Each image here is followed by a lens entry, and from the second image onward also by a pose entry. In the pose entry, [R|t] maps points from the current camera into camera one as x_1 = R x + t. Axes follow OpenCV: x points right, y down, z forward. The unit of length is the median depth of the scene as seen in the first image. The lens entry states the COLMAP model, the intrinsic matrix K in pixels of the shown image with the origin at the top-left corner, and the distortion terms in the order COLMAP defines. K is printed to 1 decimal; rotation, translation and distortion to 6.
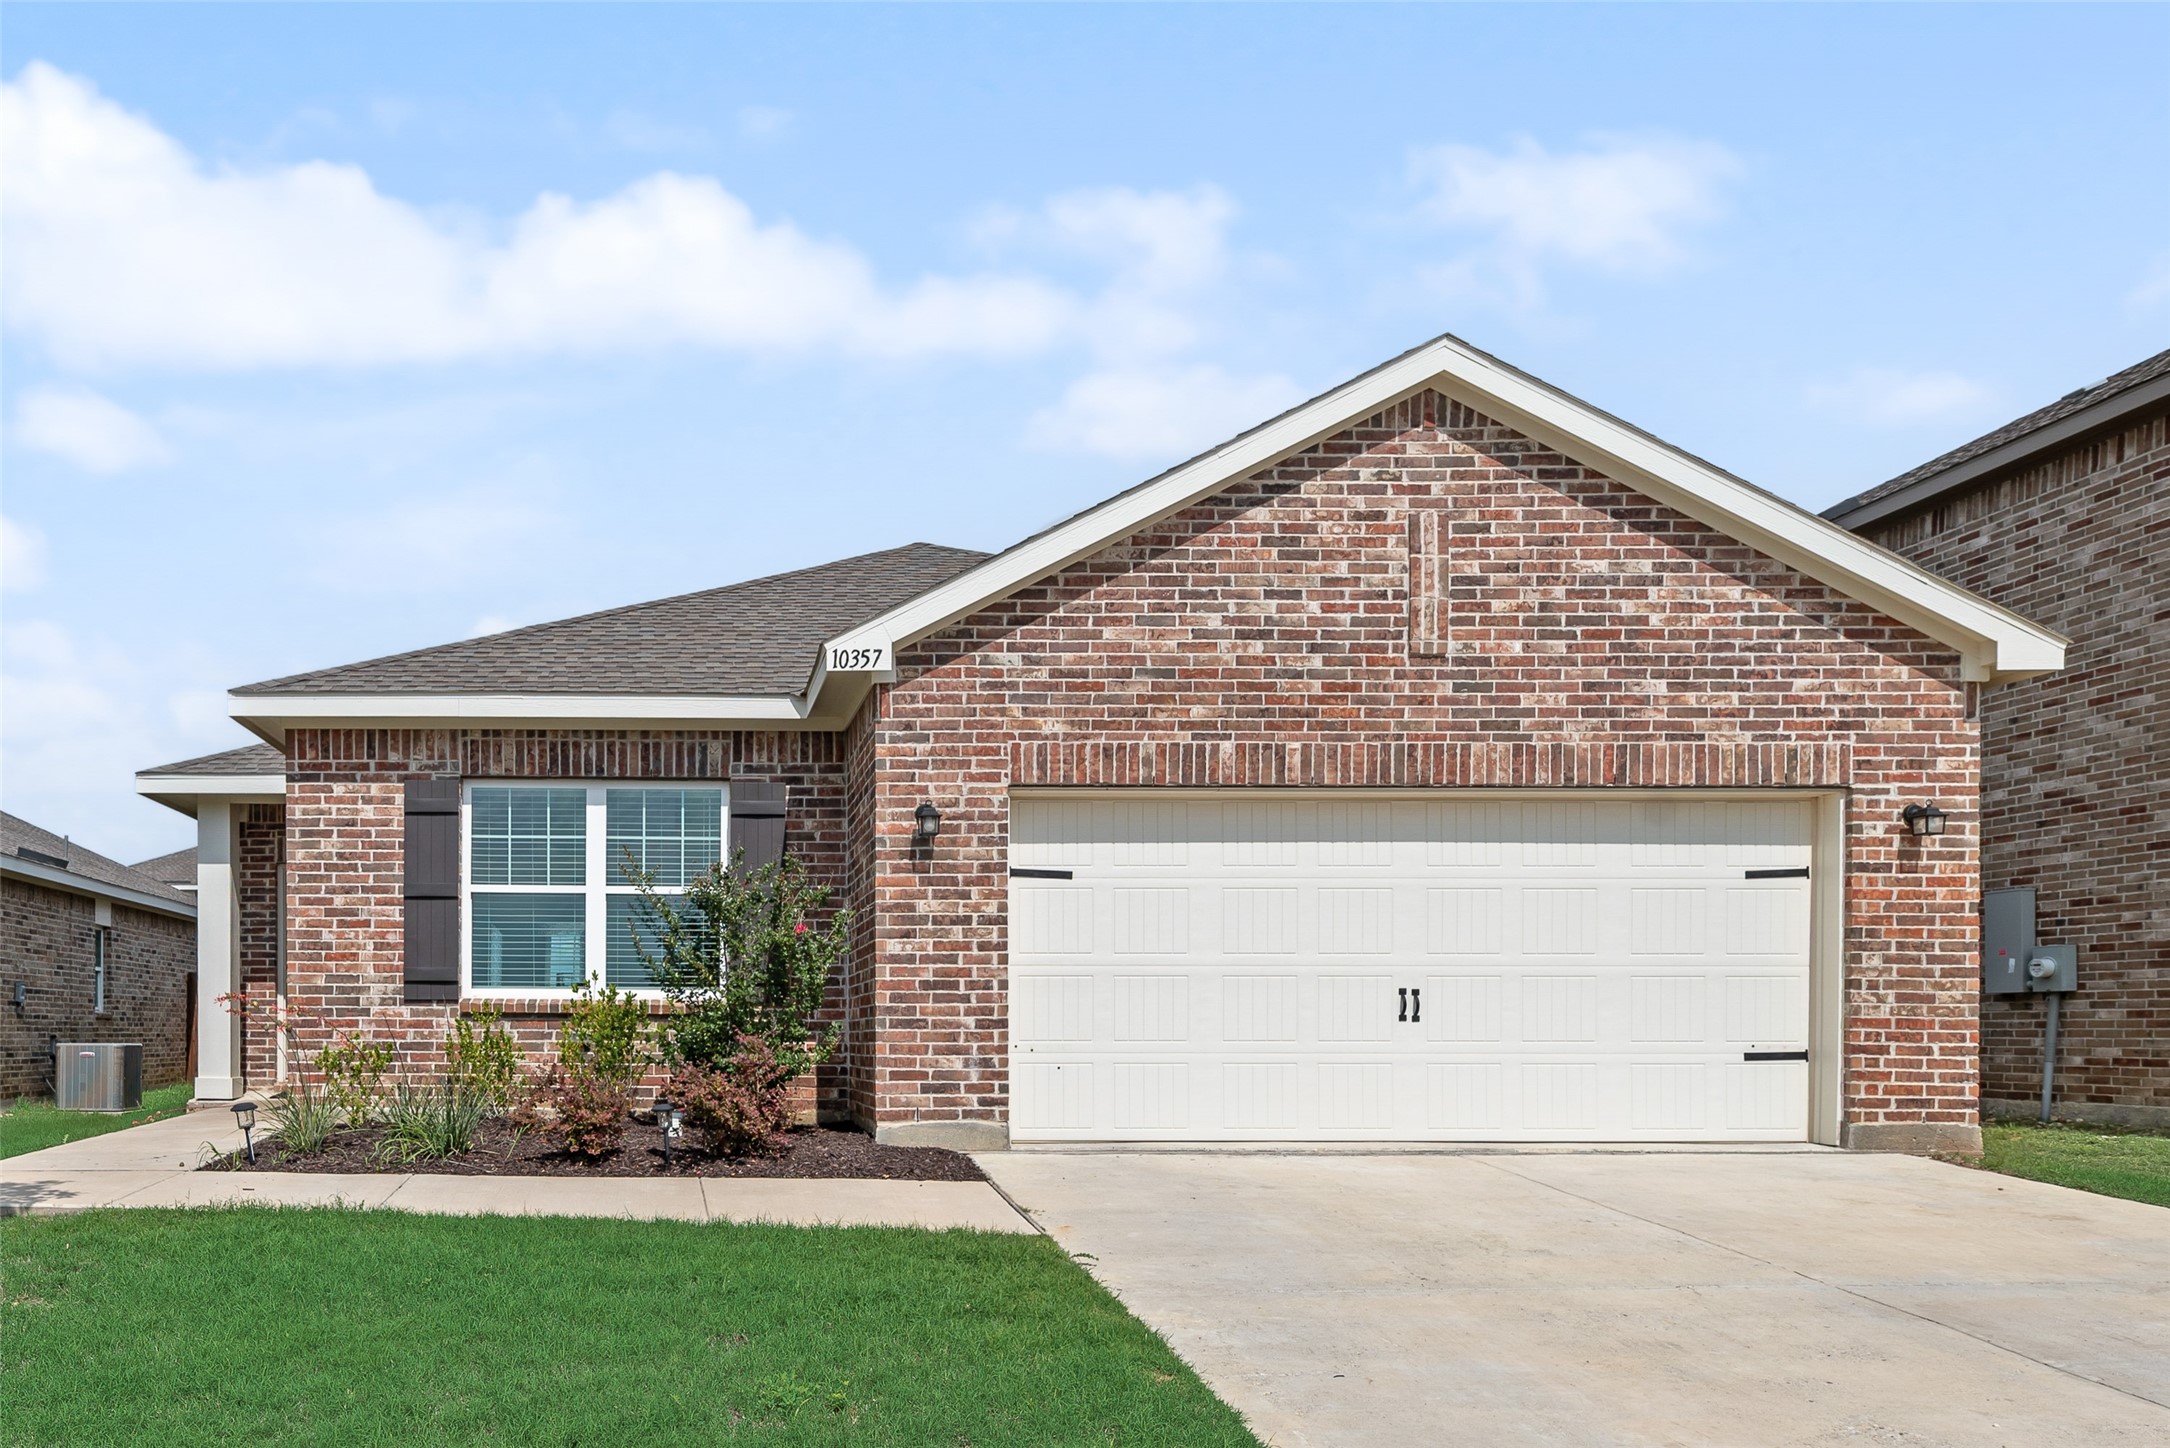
lens RADIAL K [[869.0, 0, 1078.5], [0, 869.0, 725.9], [0, 0, 1]] dist [-0.000558, -0.000165]
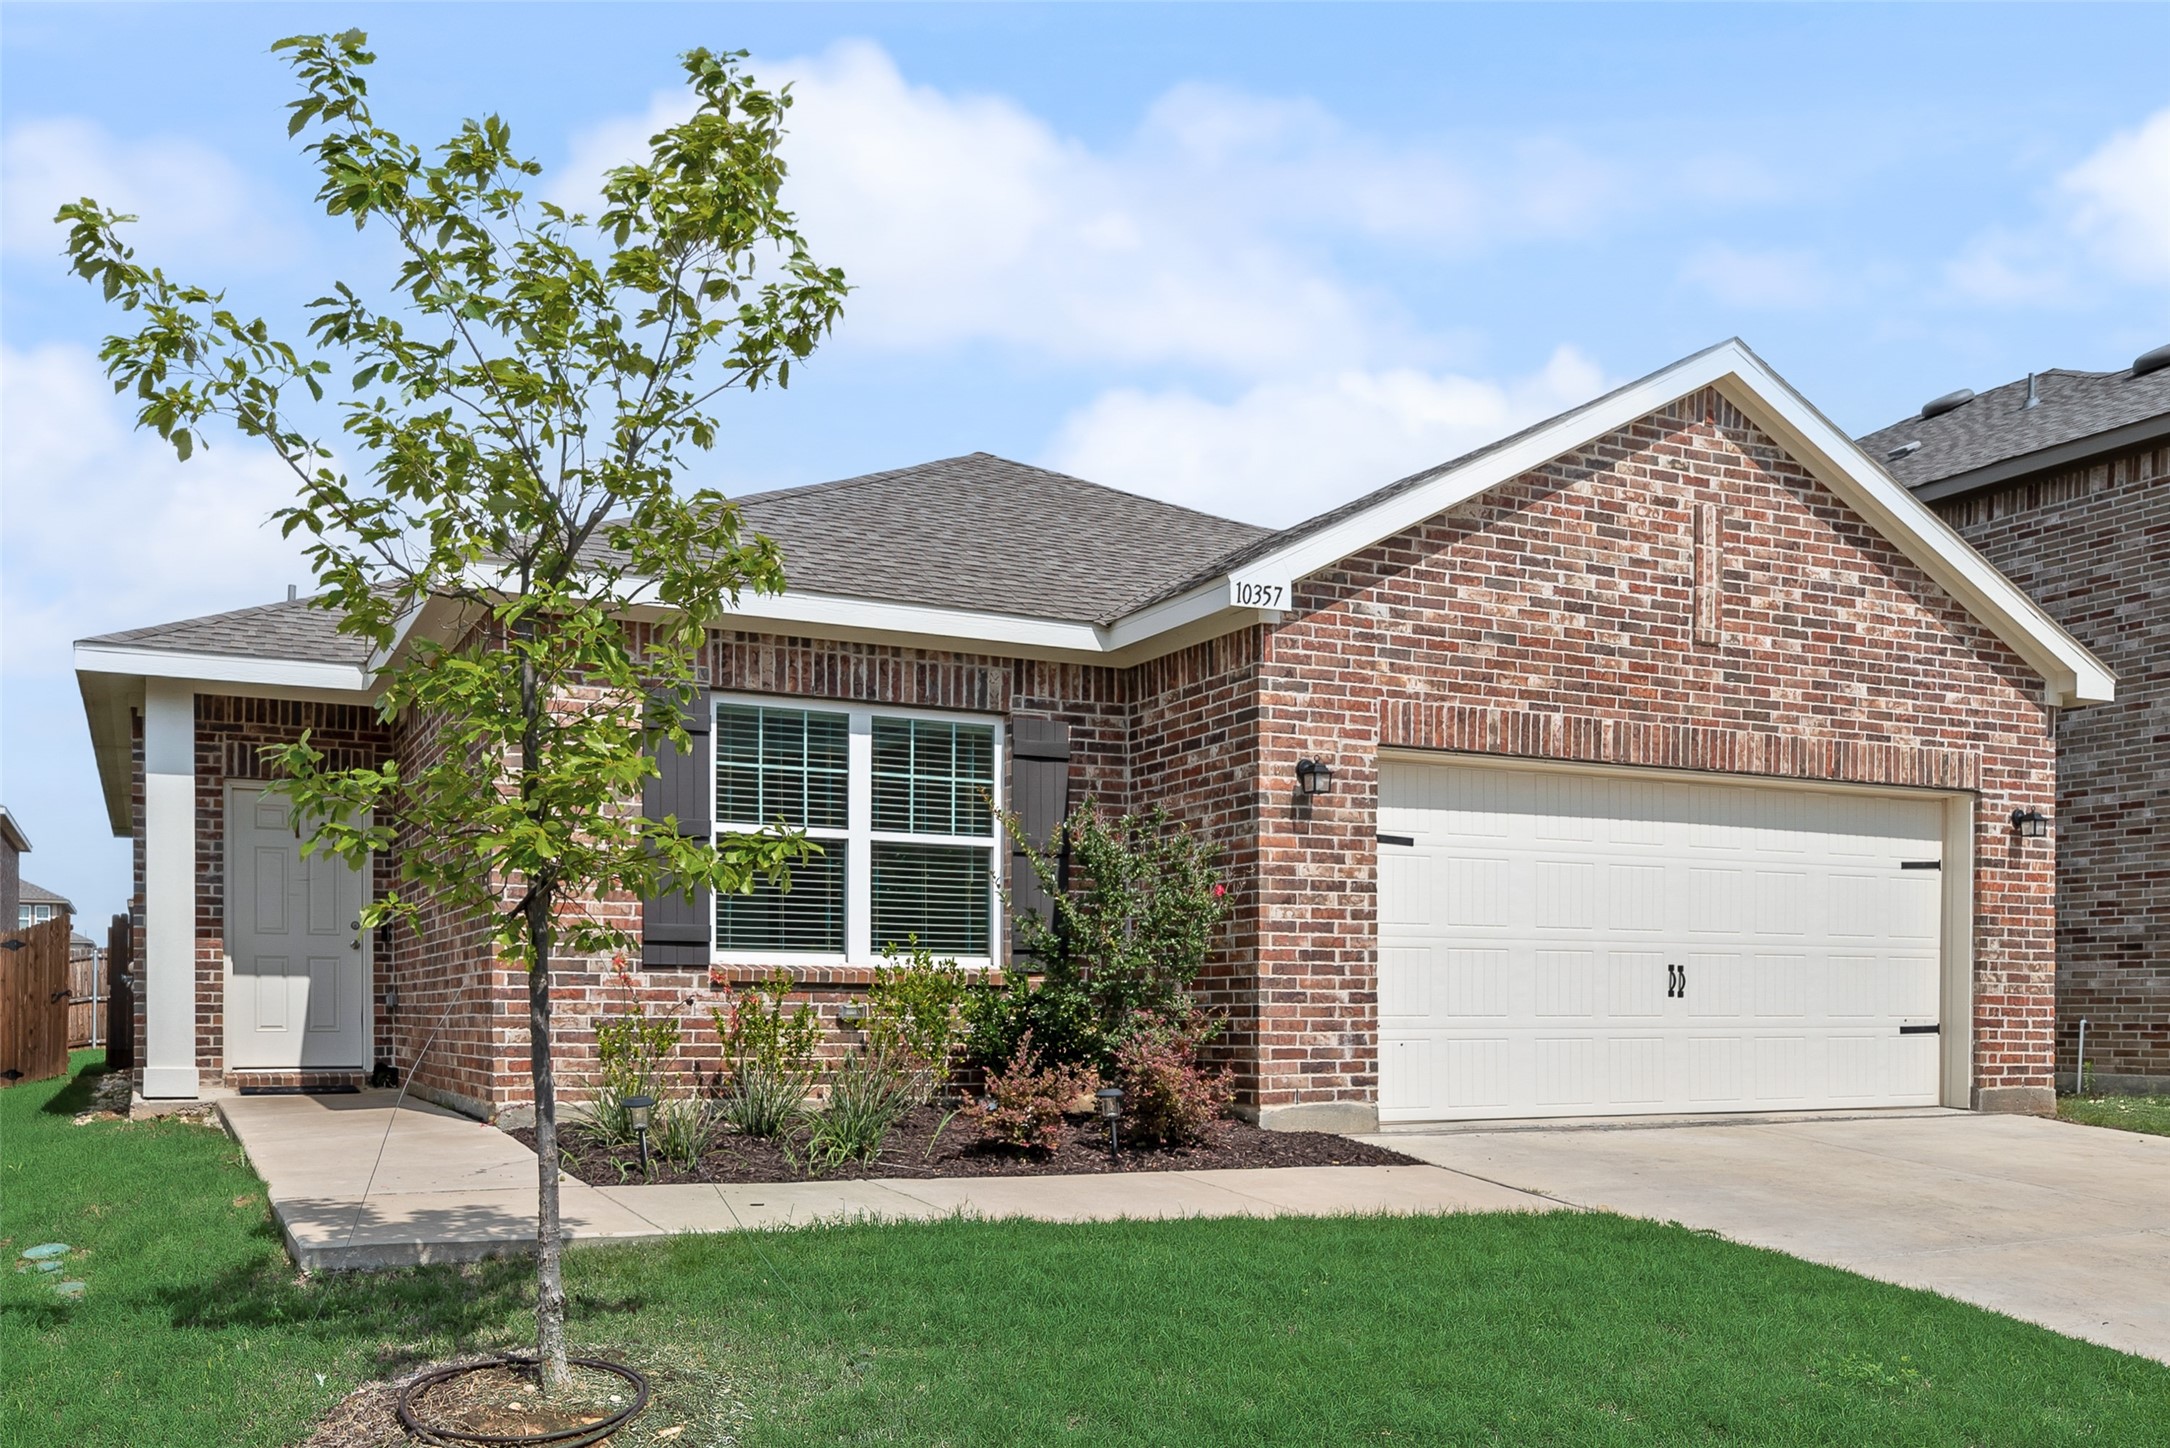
lens RADIAL K [[953.0, 0, 1085.2], [0, 953.0, 672.6], [0, 0, 1]] dist [-0.001226, -0.000438]
pose [[0.970590, 0.081327, 0.226584, -0.572234], [-0.081450, 0.996638, -0.008826, 0.023892], [-0.226540, -0.009888, 0.973952, 0.063056]]
